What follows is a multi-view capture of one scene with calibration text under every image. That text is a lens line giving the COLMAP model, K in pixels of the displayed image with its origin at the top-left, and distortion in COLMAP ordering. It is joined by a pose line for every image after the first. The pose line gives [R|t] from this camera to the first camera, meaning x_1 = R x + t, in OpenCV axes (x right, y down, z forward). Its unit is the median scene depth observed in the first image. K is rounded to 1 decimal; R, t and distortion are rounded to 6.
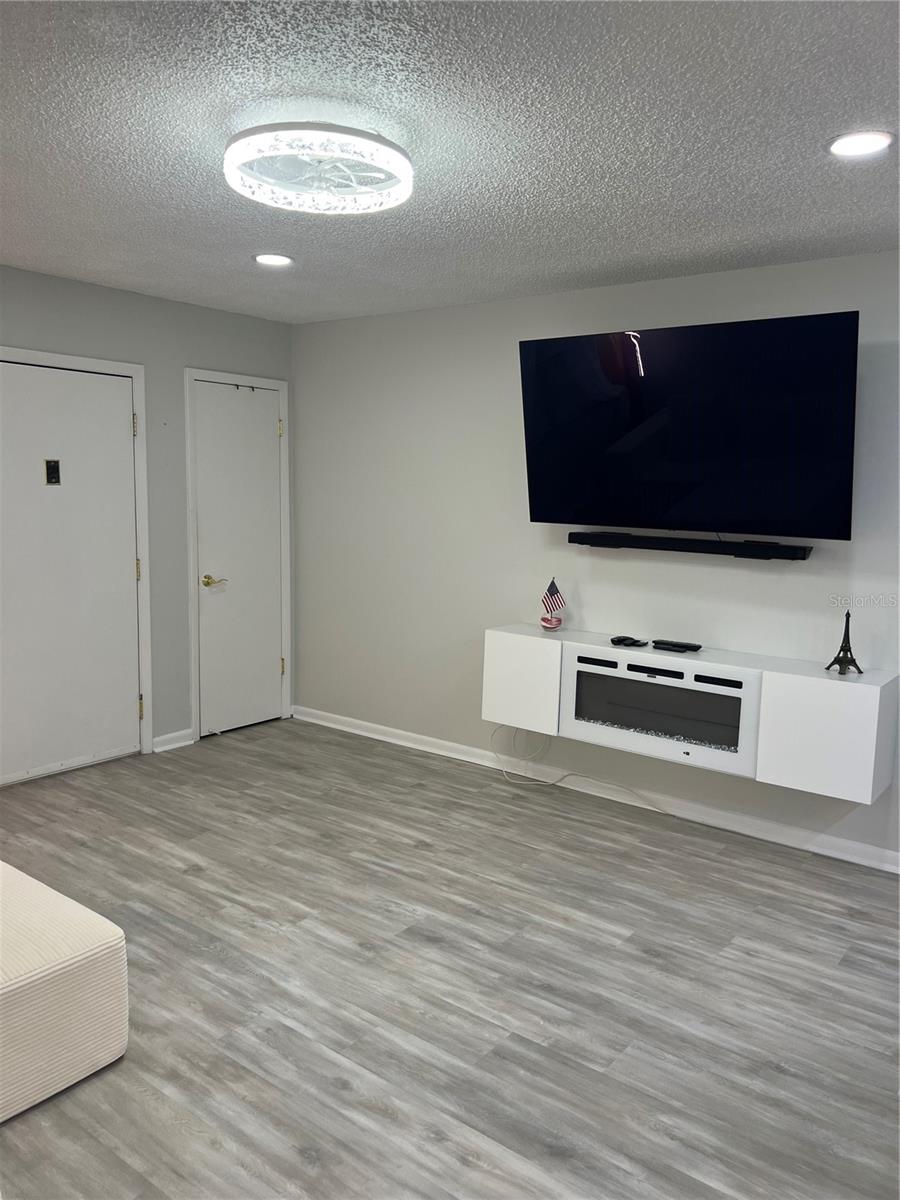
lens RADIAL K [[906.6, 0, 450.0], [0, 906.6, 600.0], [0, 0, 1]] dist [0.071564, -0.076231]
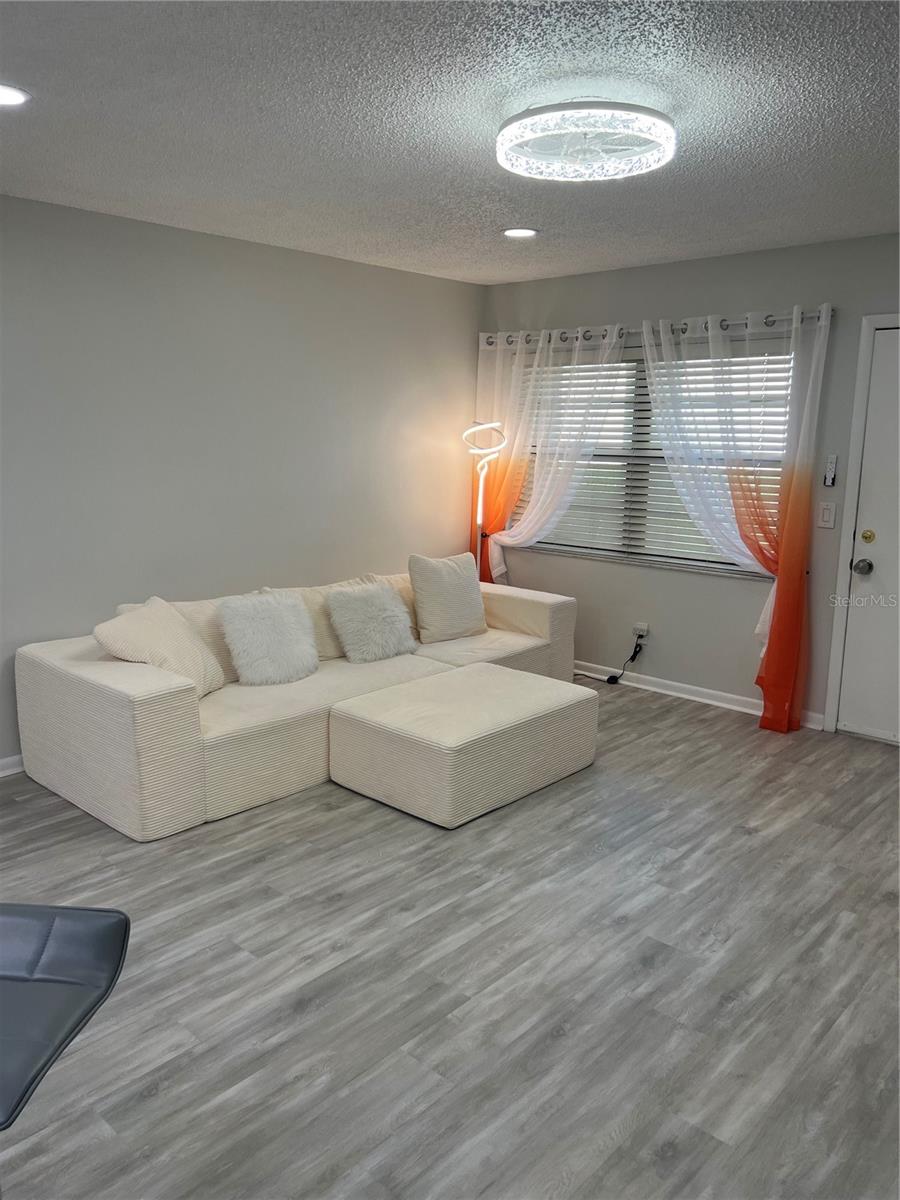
lens RADIAL K [[906.6, 0, 450.0], [0, 906.6, 600.0], [0, 0, 1]] dist [0.071564, -0.076231]
pose [[-0.090715, 0.156257, -0.983542, 0.852525], [-0.134406, 0.976657, 0.167560, -0.094690], [0.986765, 0.147394, -0.067596, 0.861507]]
